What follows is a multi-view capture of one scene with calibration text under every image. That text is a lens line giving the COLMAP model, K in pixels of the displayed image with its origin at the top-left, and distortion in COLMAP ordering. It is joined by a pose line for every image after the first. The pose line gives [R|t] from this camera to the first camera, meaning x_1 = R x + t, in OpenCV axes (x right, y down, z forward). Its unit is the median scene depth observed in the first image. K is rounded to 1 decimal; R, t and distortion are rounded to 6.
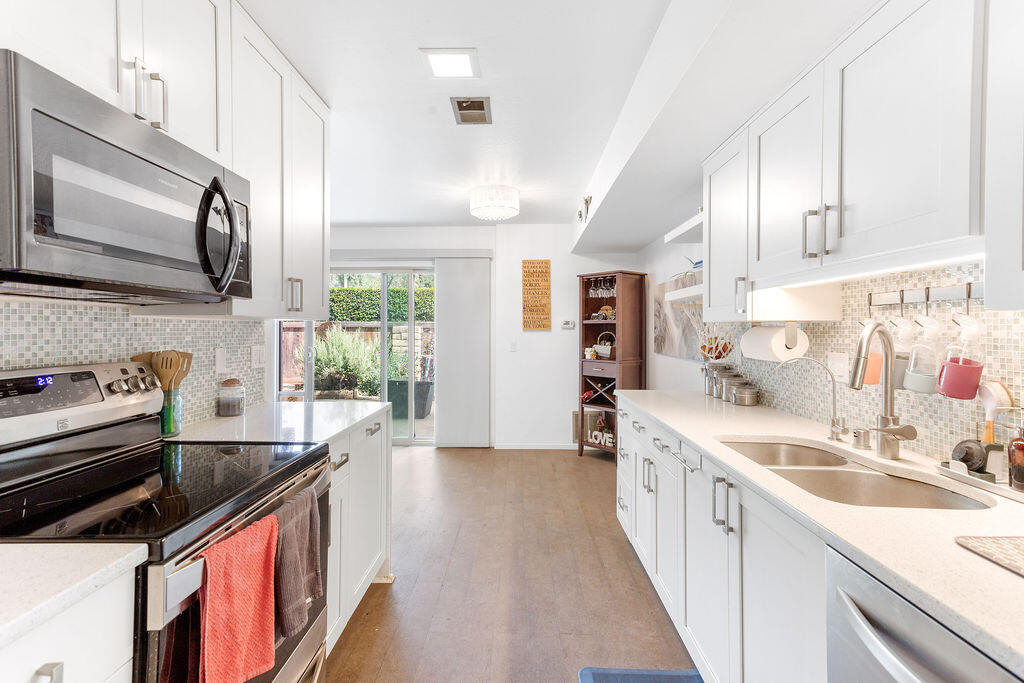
lens RADIAL K [[484.4, 0, 509.0], [0, 484.4, 334.9], [0, 0, 1]] dist [0.025116, 0.000179]
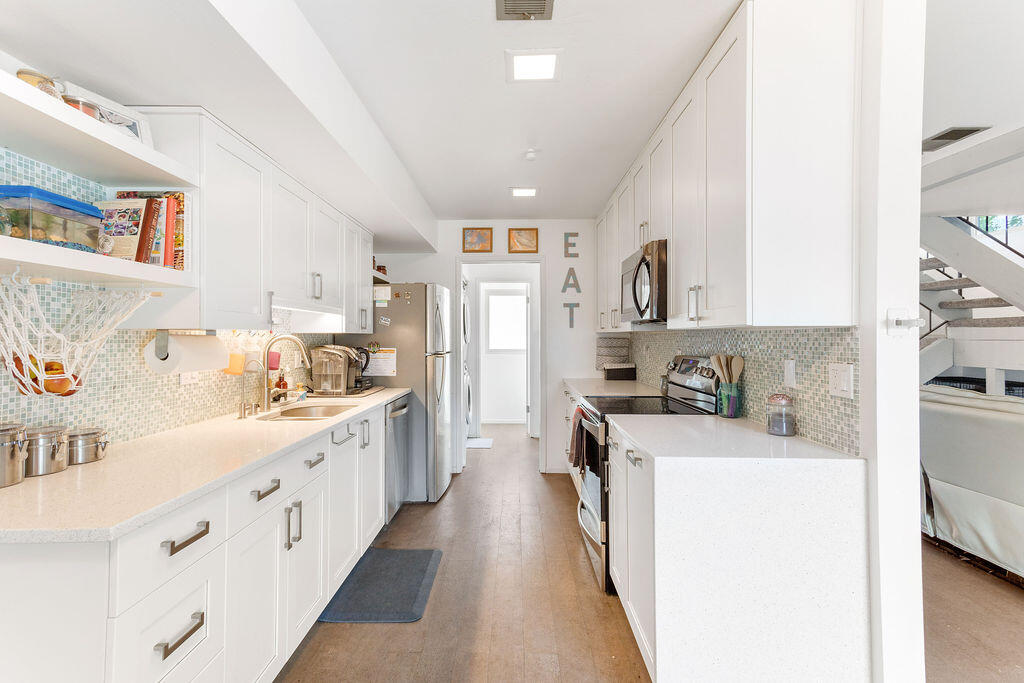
lens RADIAL K [[484.4, 0, 509.0], [0, 484.4, 334.9], [0, 0, 1]] dist [0.025116, 0.000179]
pose [[-0.999983, -0.002058, -0.005387, -0.063044], [-0.002065, 0.999997, 0.001376, -0.020554], [0.005384, 0.001387, -0.999985, 1.970979]]
